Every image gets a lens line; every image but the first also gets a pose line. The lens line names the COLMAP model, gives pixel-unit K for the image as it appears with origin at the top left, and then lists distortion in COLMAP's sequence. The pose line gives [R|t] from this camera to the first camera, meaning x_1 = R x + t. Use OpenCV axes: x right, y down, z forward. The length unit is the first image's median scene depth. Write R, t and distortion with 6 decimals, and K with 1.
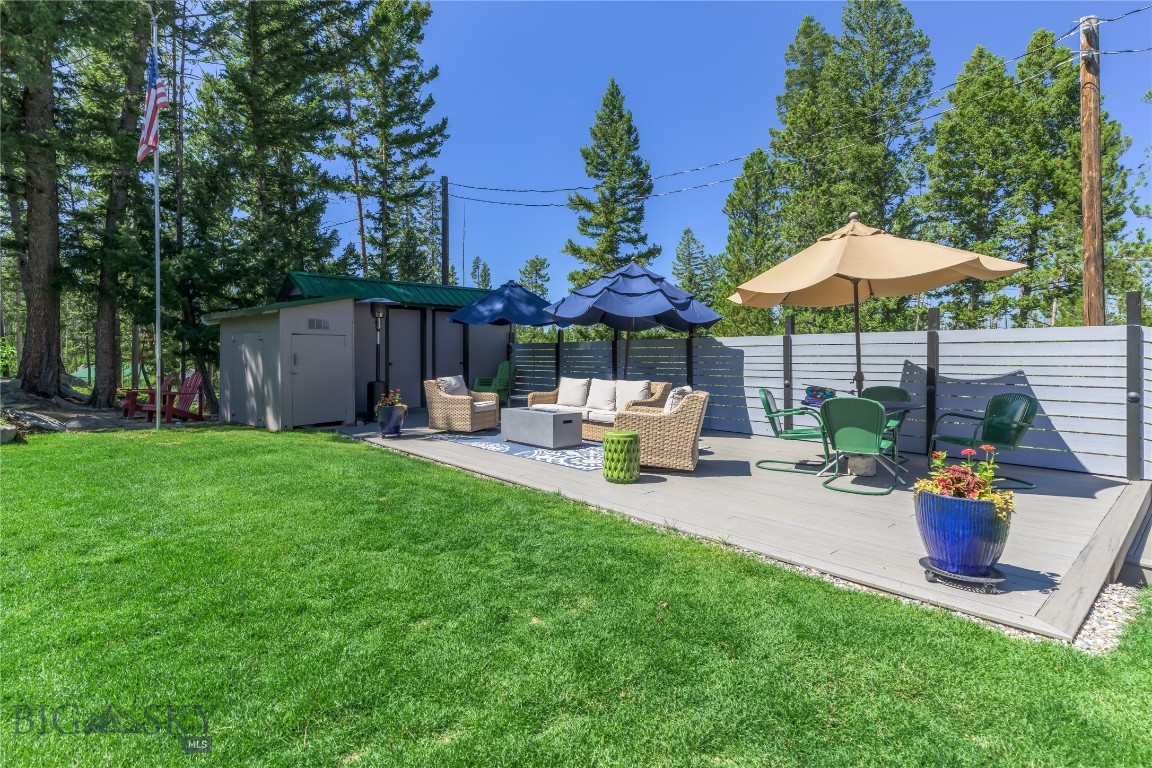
lens RADIAL K [[503.4, 0, 575.8], [0, 503.4, 381.0], [0, 0, 1]] dist [-0.000205, 0.000090]
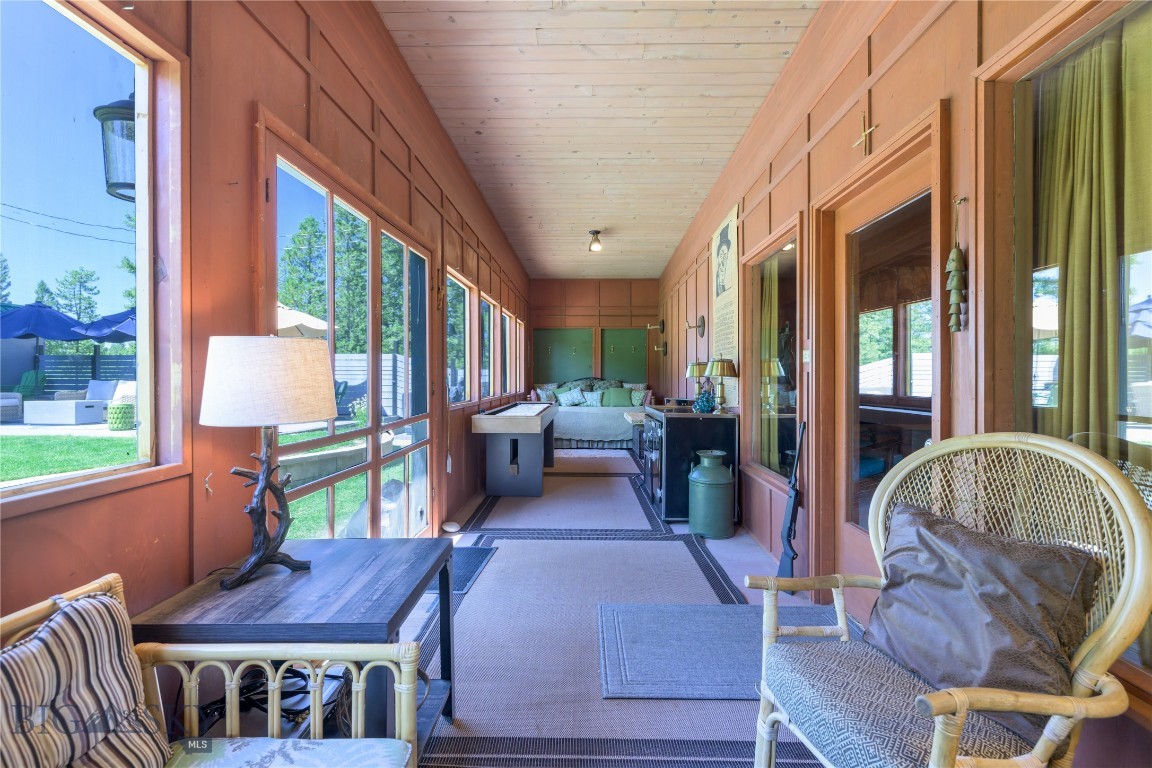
lens RADIAL K [[503.4, 0, 575.8], [0, 503.4, 381.0], [0, 0, 1]] dist [-0.000205, 0.000090]
pose [[0.777627, -0.001116, 0.628724, 0.097145], [0.029292, 0.998977, -0.034456, 0.056972], [-0.628043, 0.045210, 0.776865, -0.623252]]
